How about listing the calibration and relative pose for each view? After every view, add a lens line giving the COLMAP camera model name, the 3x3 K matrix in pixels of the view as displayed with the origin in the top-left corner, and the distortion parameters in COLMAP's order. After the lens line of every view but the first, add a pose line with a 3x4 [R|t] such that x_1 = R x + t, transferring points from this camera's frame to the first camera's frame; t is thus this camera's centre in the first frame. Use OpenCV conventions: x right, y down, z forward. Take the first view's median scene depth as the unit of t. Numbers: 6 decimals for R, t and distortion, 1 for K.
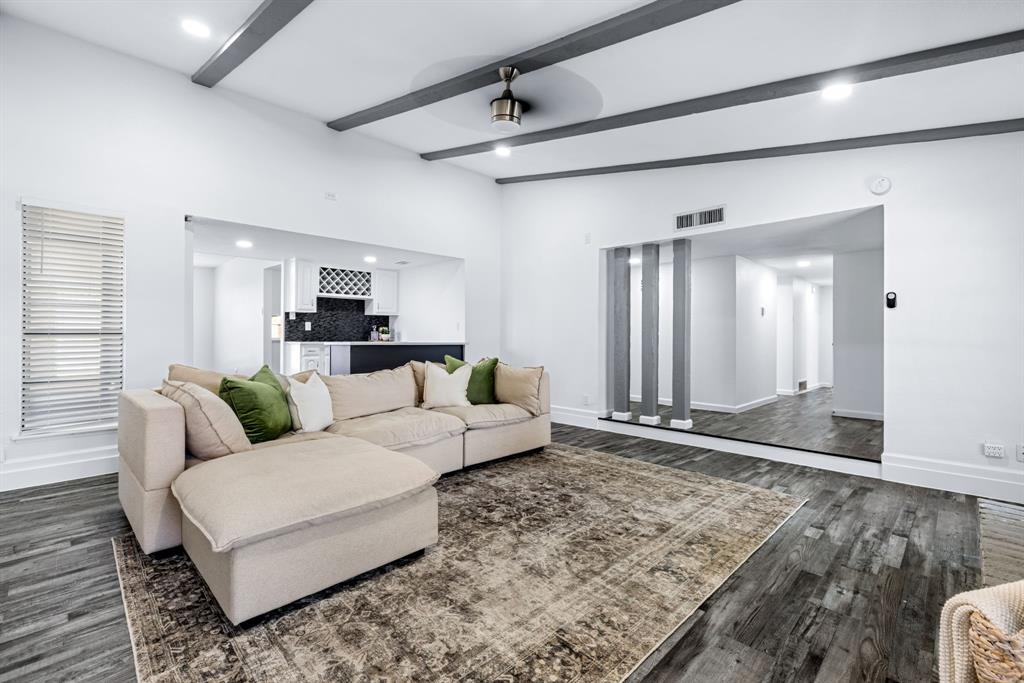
lens RADIAL K [[453.4, 0, 515.1], [0, 453.4, 336.7], [0, 0, 1]] dist [0.004199, 0.000162]
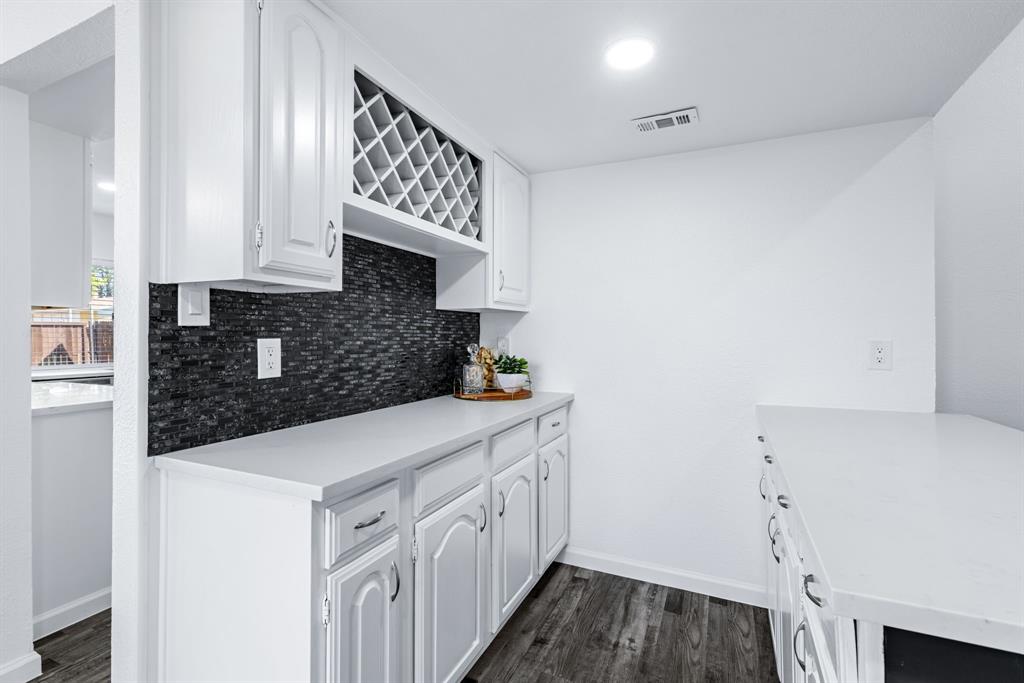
lens RADIAL K [[453.4, 0, 511.7], [0, 453.4, 339.4], [0, 0, 1]] dist [0.004199, 0.000162]
pose [[0.951460, -0.004947, 0.307733, -0.420396], [0.002801, 0.999969, 0.007415, -0.033291], [-0.307760, -0.006193, 0.951444, 0.778846]]
